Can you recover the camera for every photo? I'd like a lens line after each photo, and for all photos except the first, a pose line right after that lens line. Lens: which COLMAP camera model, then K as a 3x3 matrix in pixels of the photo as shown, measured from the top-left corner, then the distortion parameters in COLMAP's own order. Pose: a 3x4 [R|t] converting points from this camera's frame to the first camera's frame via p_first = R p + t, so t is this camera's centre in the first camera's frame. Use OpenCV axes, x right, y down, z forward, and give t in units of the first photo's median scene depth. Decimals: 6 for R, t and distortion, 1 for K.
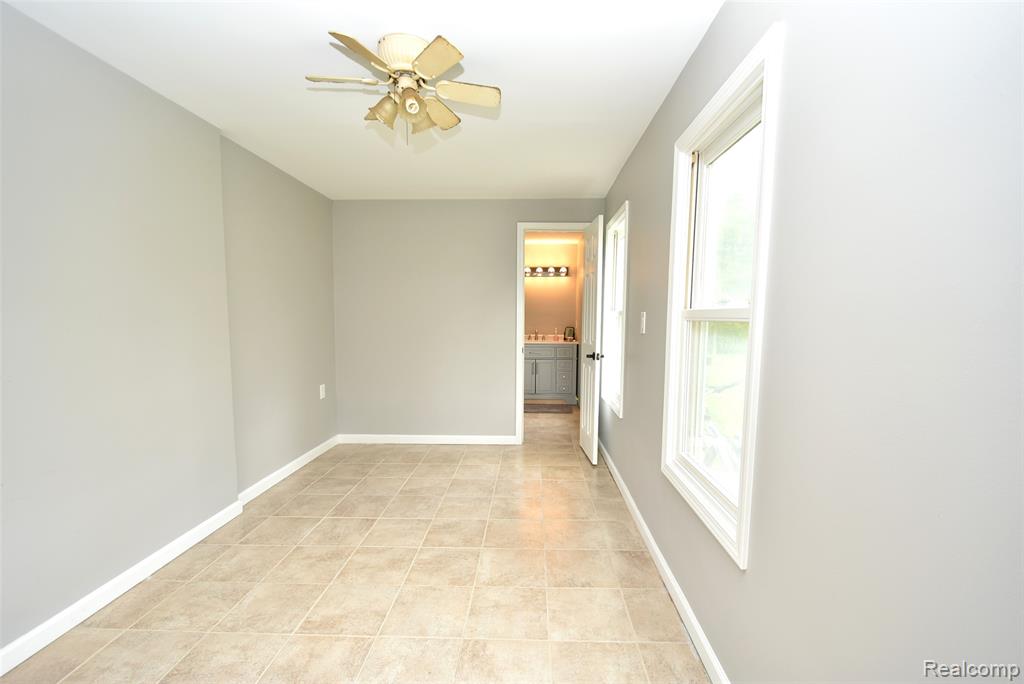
lens RADIAL K [[436.0, 0, 511.8], [0, 436.0, 353.0], [0, 0, 1]] dist [-0.000002, -0.001513]
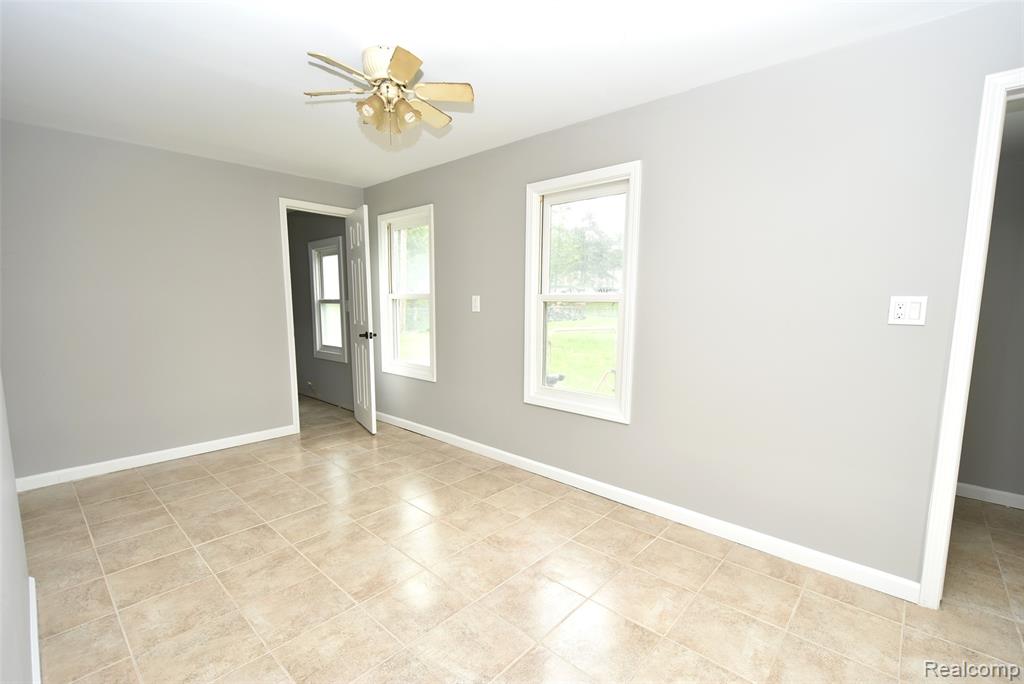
lens RADIAL K [[436.0, 0, 515.9], [0, 436.0, 341.1], [0, 0, 1]] dist [-0.000002, -0.001513]
pose [[0.668062, -0.070055, 0.740801, -0.397428], [0.061291, 0.997356, 0.039043, 0.002183], [-0.741577, 0.019321, 0.670589, 0.007584]]
